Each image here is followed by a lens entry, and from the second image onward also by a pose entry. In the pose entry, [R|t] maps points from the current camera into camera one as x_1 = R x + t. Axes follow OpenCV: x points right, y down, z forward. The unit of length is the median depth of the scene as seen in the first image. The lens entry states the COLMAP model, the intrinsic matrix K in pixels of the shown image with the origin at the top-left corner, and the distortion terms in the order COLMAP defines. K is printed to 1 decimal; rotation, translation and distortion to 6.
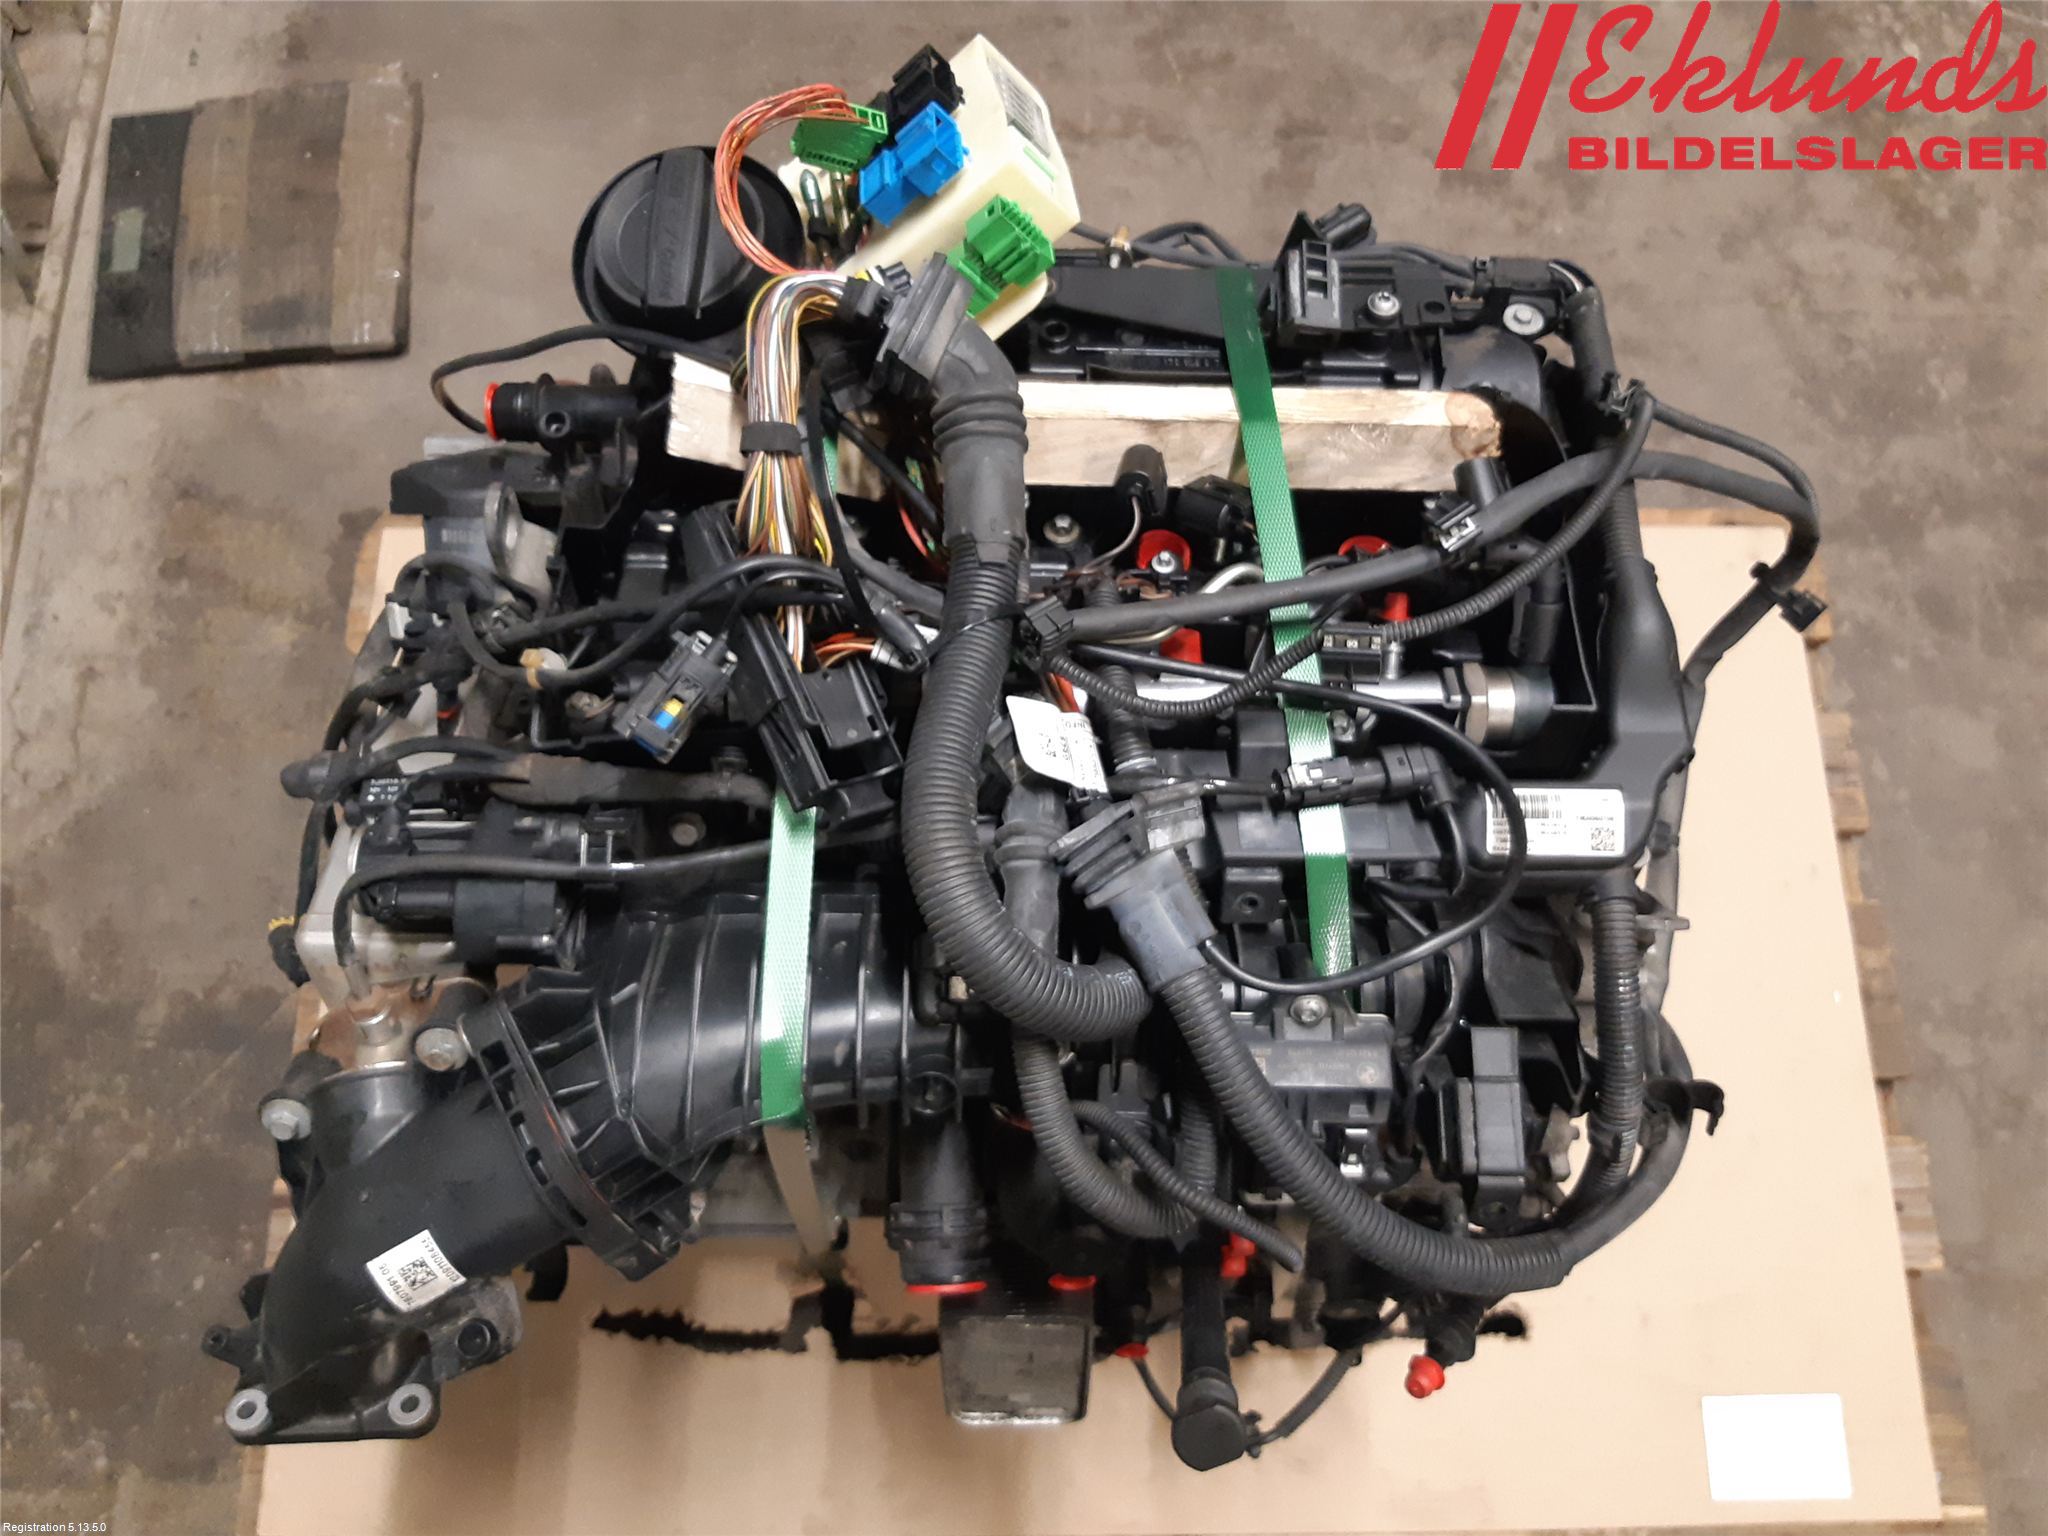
lens RADIAL K [[1538.1, 0, 1024.0], [0, 1538.1, 768.0], [0, 0, 1]] dist [0.082959, -0.141277]
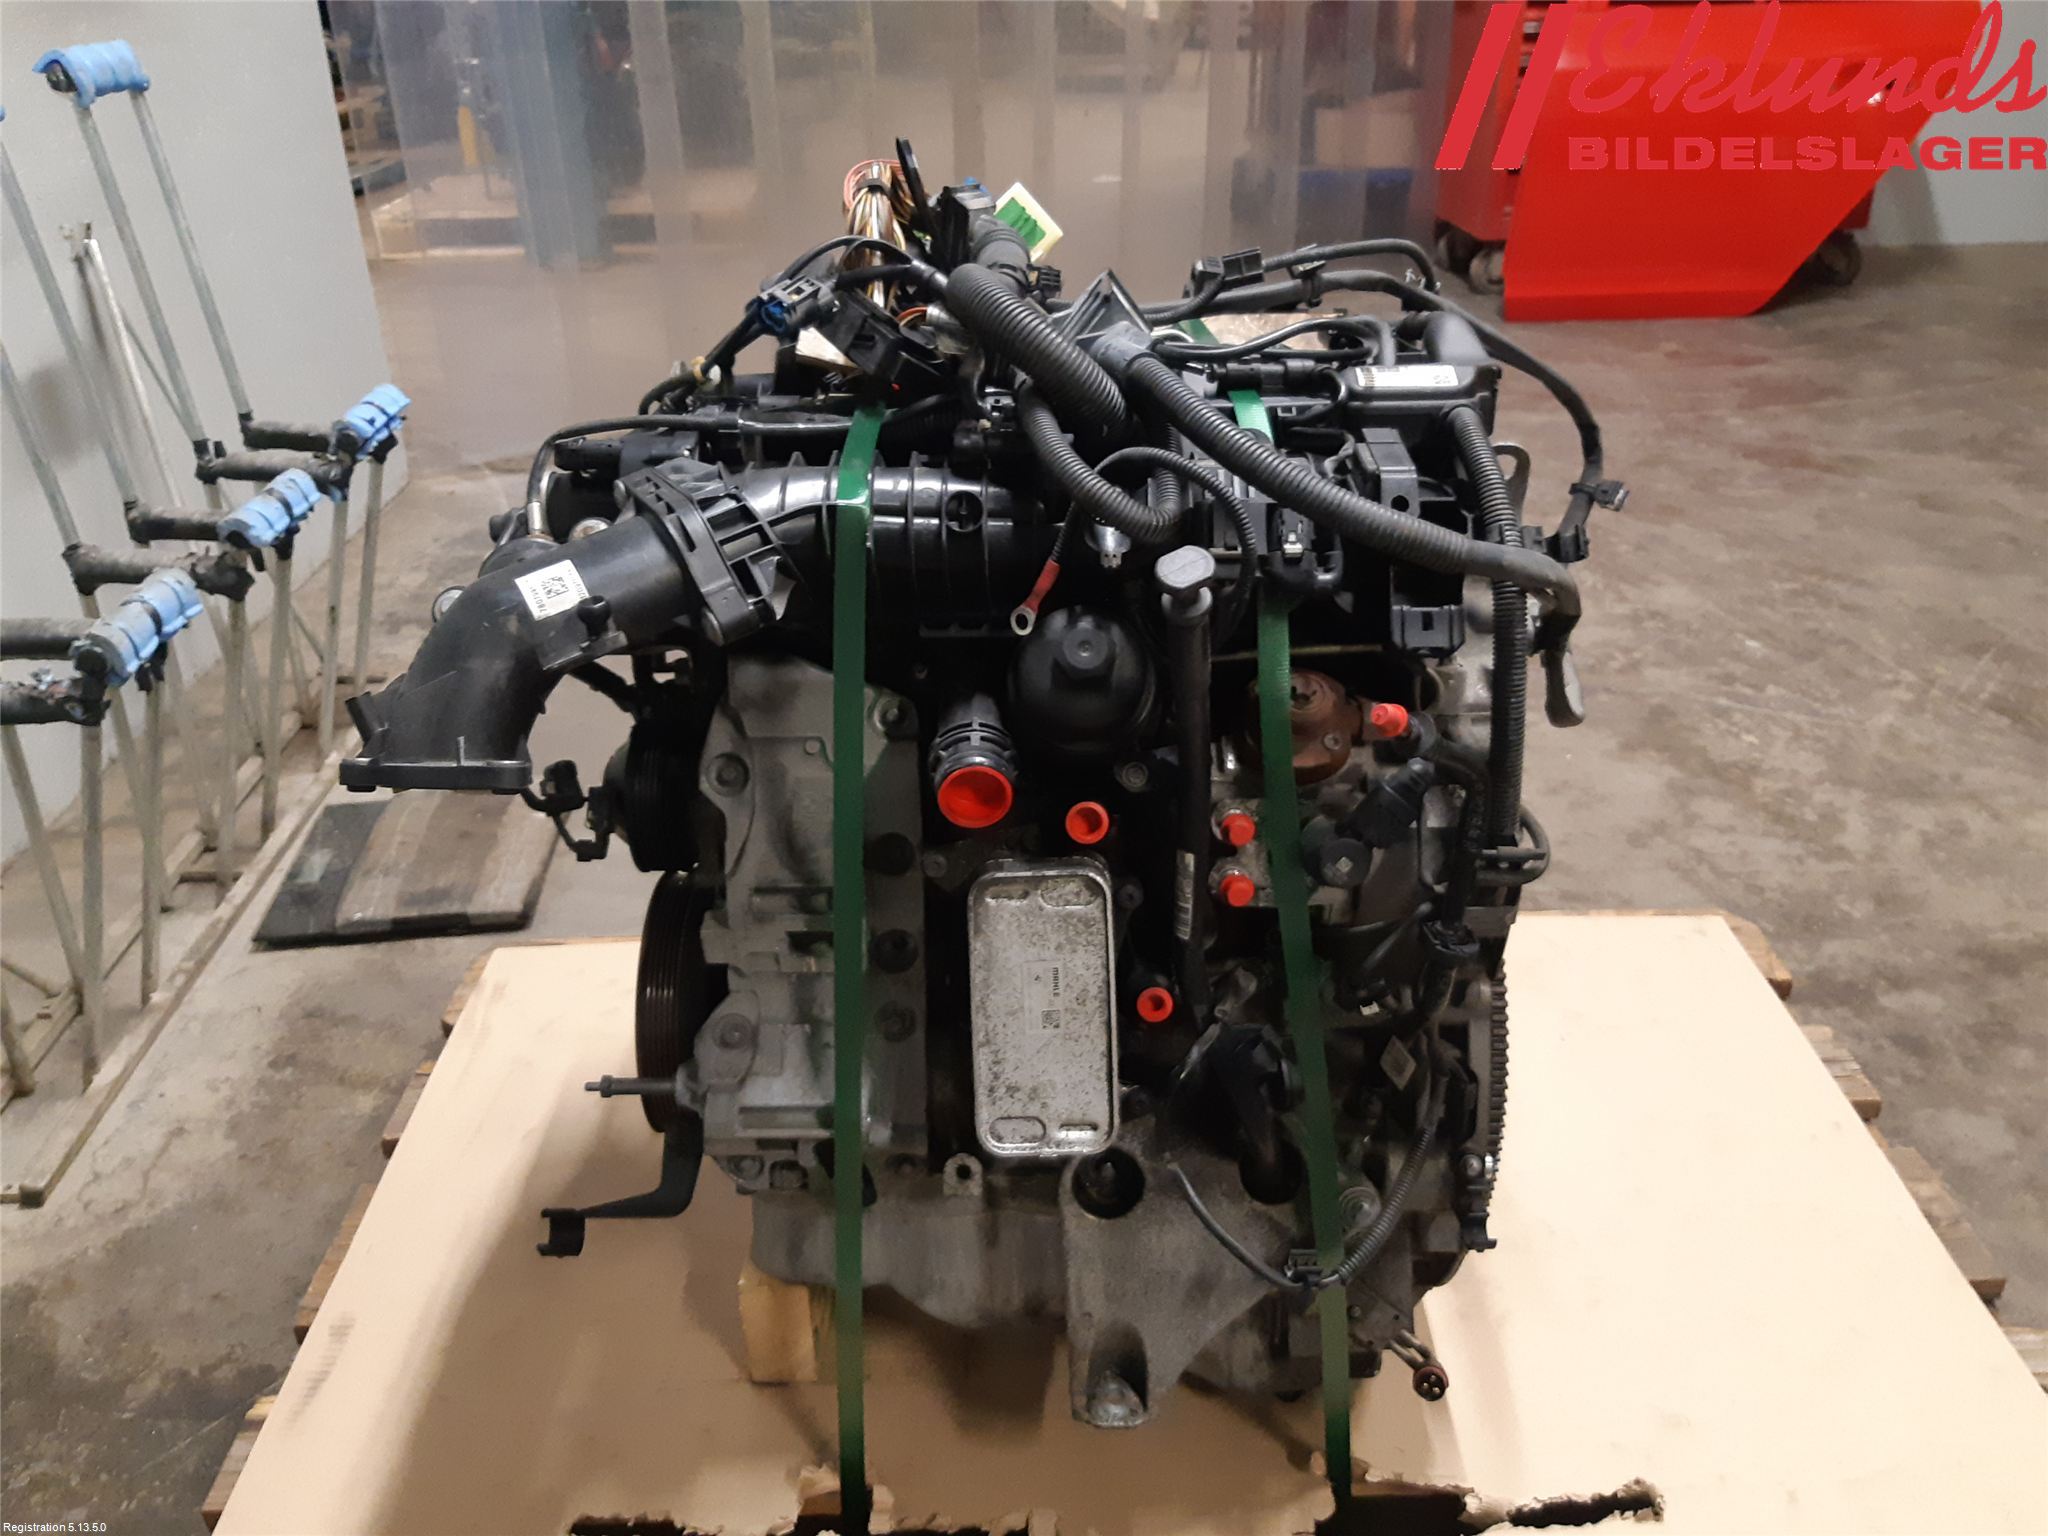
lens RADIAL K [[1546.2, 0, 1024.0], [0, 1546.2, 768.0], [0, 0, 1]] dist [0.039477, -0.065882]
pose [[0.999379, -0.031516, -0.015752, 0.001463], [0.012978, 0.744929, -0.667017, 0.458864], [0.032756, 0.666399, 0.744876, 0.059664]]
